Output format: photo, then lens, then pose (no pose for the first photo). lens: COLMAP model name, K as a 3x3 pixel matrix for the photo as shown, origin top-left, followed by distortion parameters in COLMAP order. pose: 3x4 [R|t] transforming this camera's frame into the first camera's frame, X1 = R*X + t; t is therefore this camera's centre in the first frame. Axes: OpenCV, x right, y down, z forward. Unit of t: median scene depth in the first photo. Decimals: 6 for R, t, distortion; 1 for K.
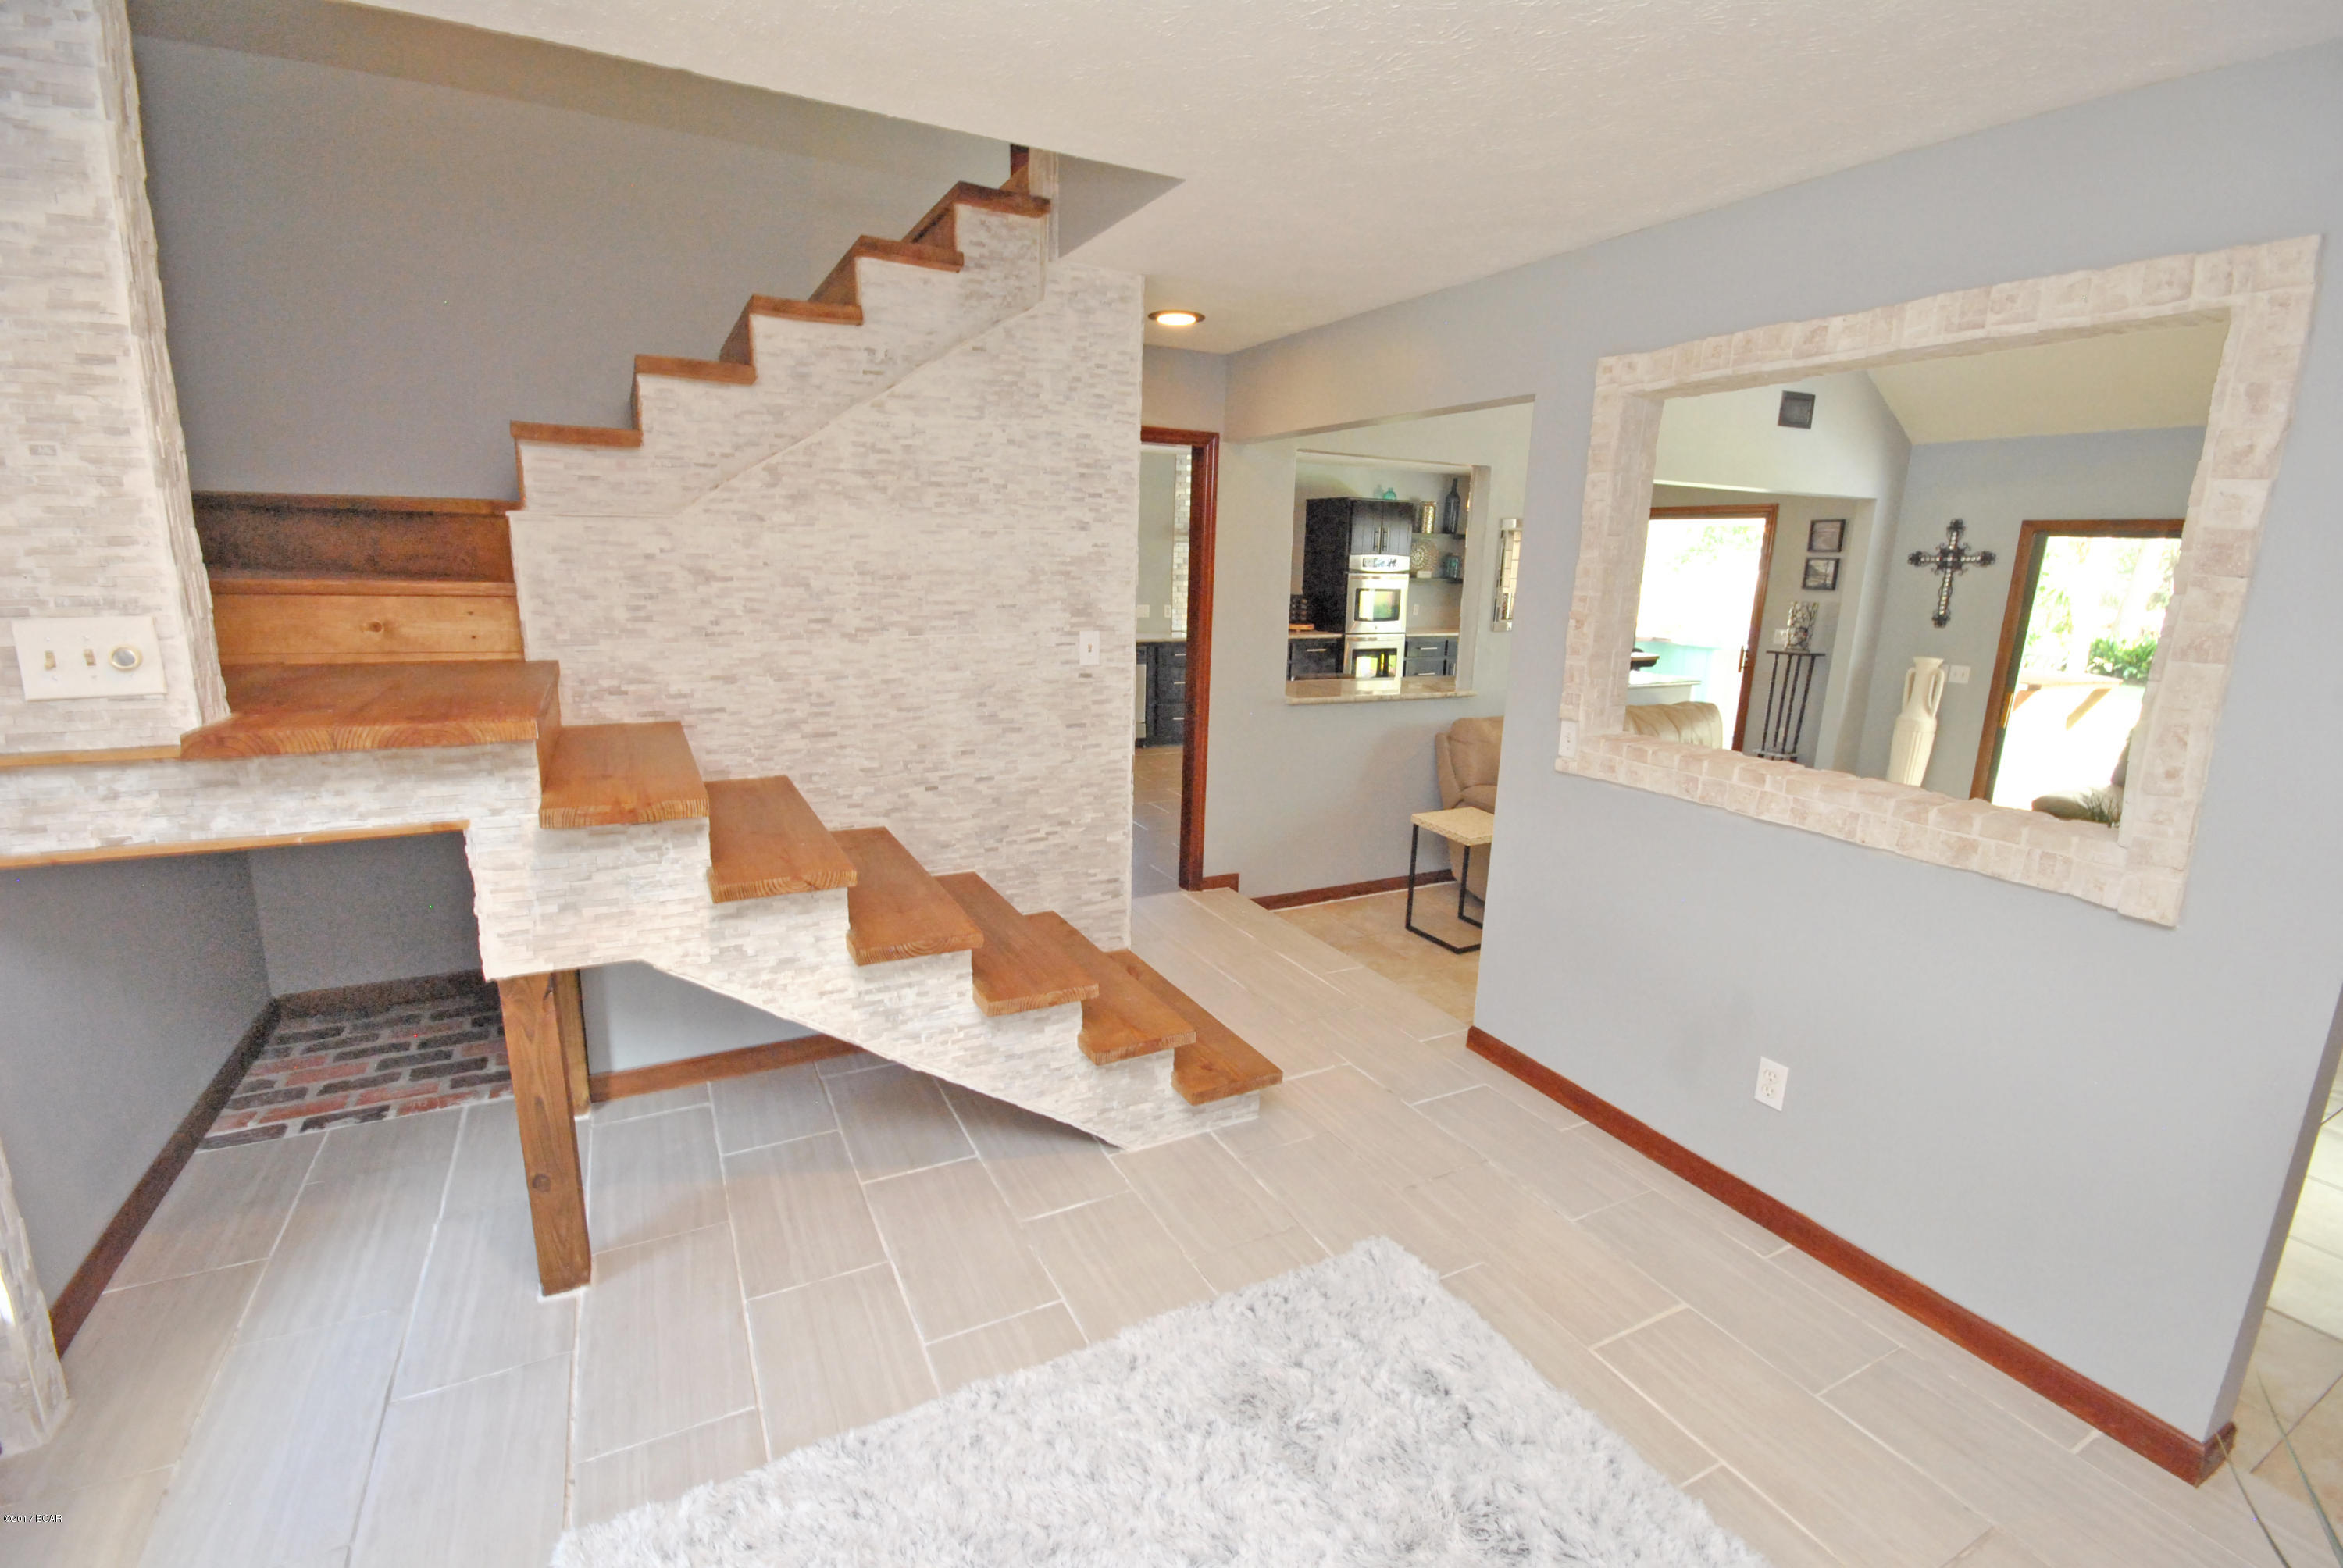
lens RADIAL K [[1038.0, 0, 1158.7], [0, 1038.0, 783.6], [0, 0, 1]] dist [0.007339, -0.010616]
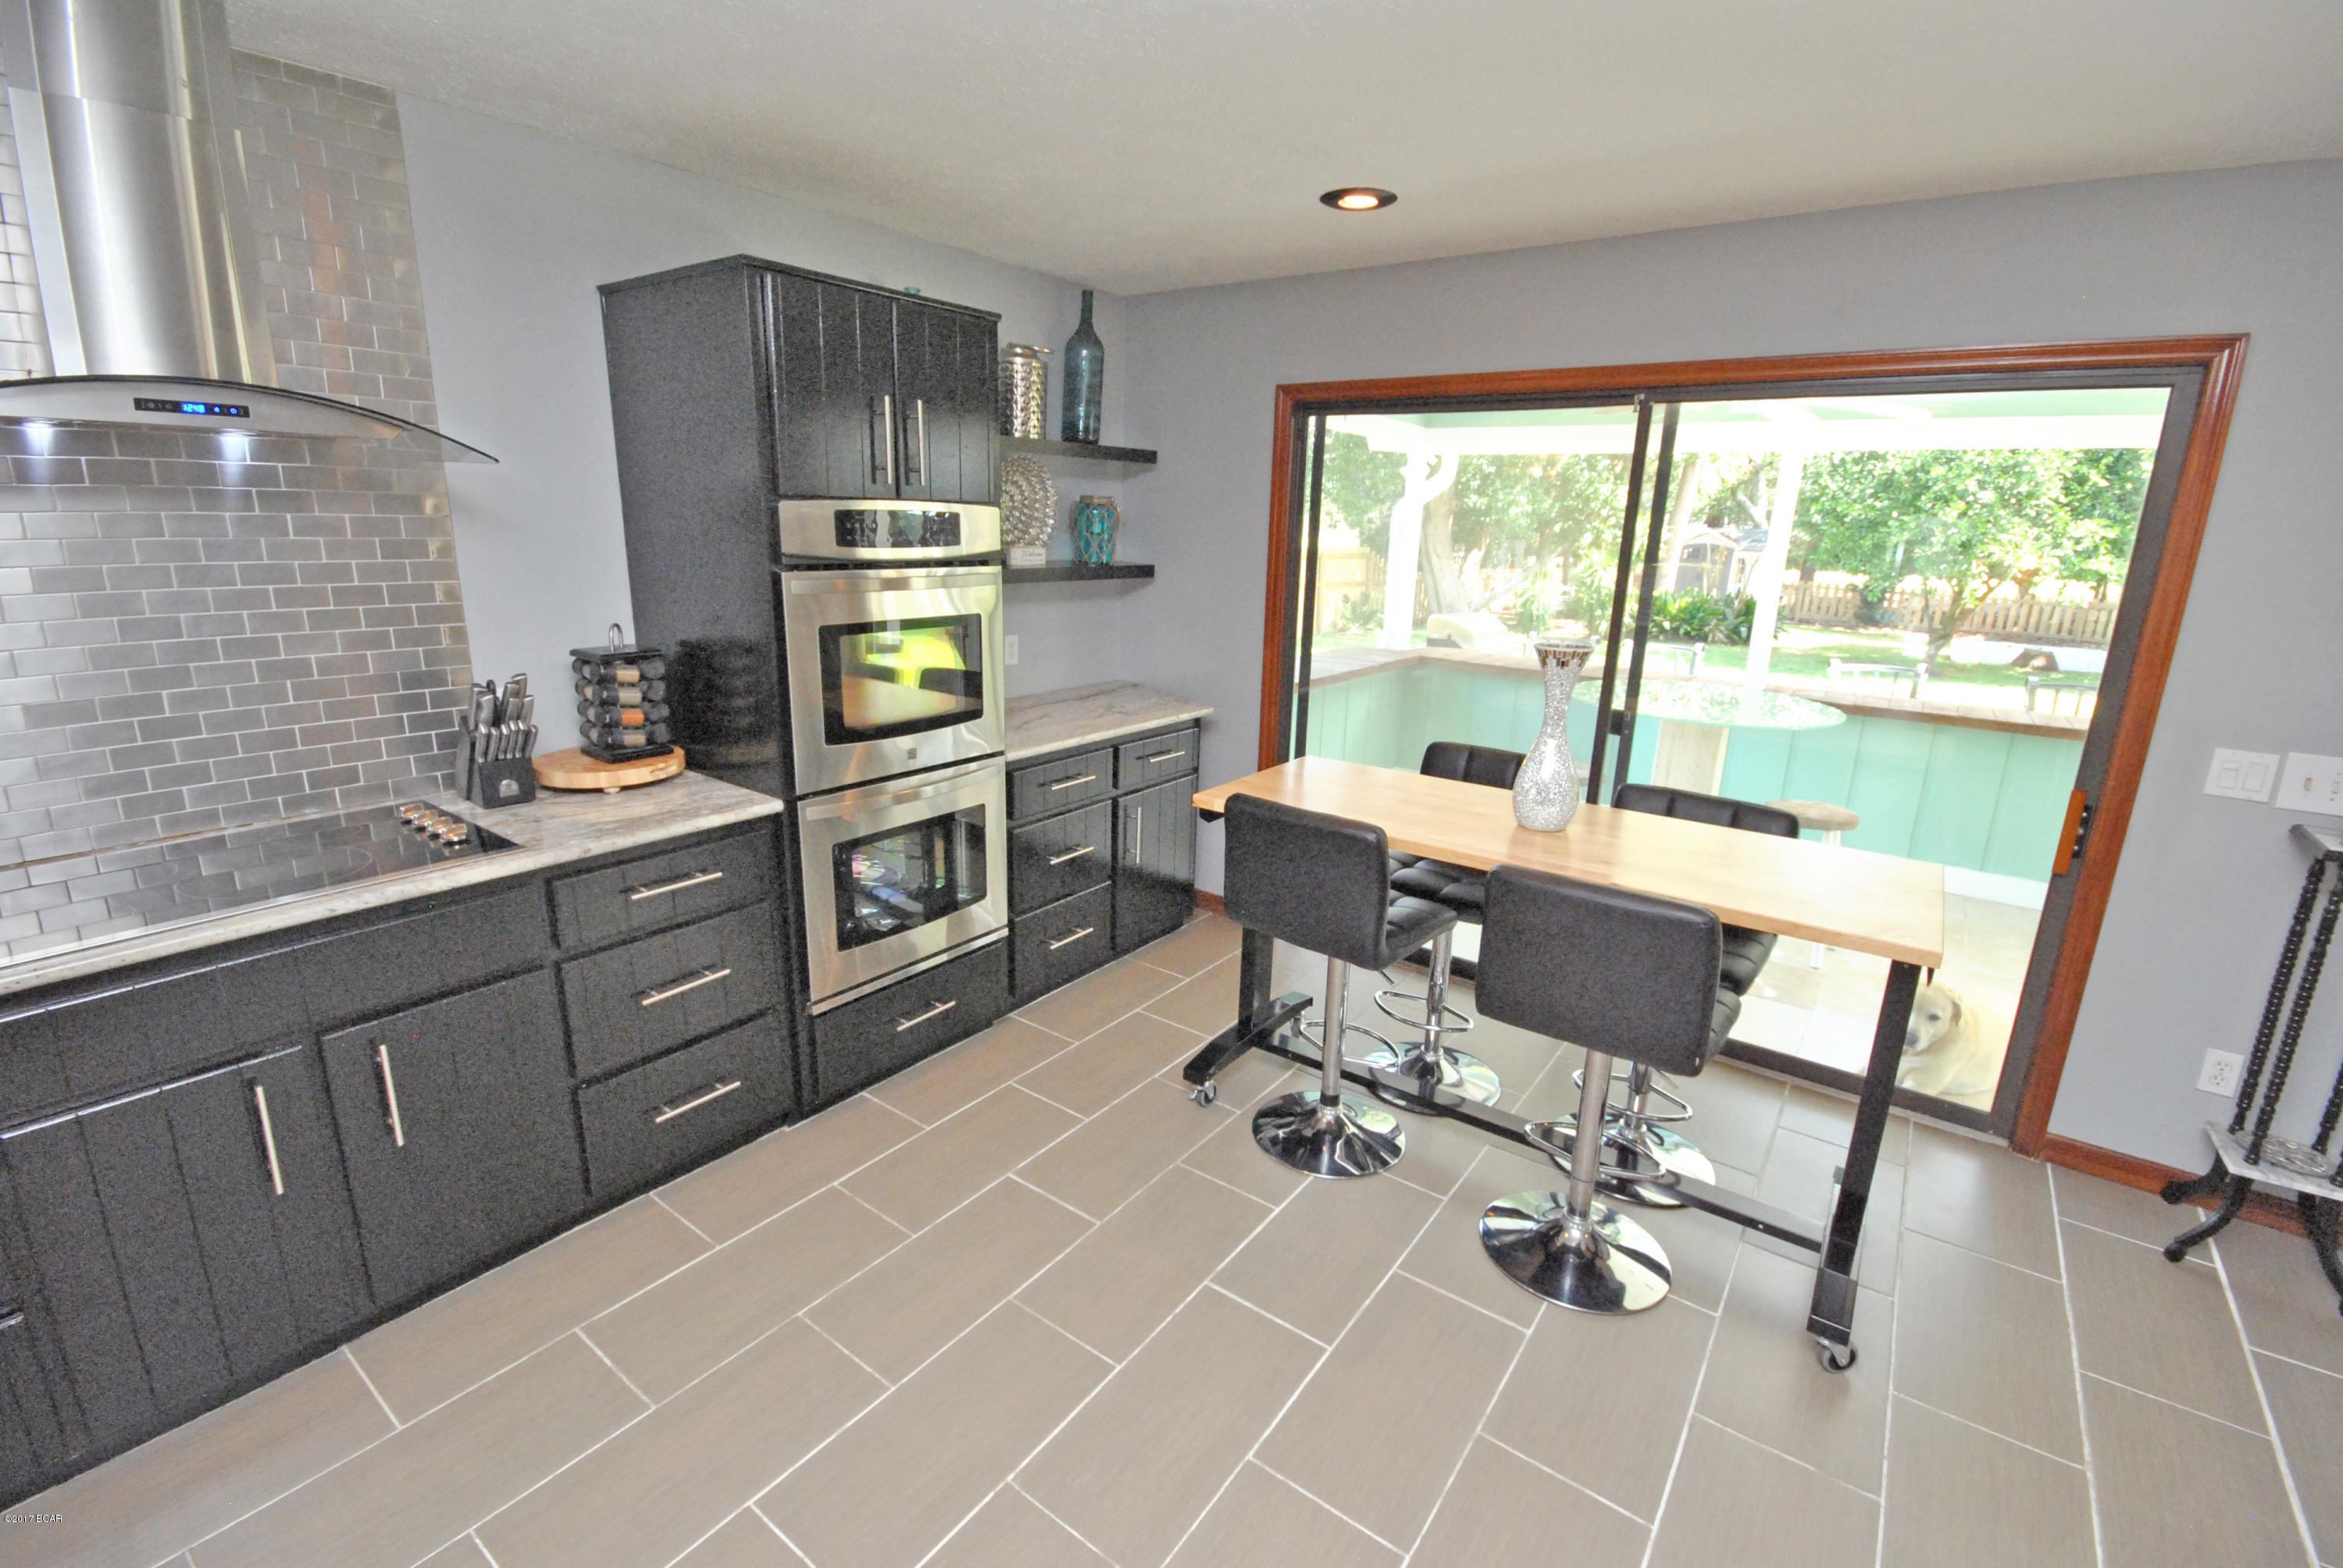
lens RADIAL K [[1038.0, 0, 1168.9], [0, 1038.0, 785.5], [0, 0, 1]] dist [0.007339, -0.010616]
pose [[0.902743, -0.105622, 0.417012, 0.143847], [0.086037, 0.994134, 0.065545, -0.144925], [-0.421488, -0.023292, 0.906535, 0.664580]]
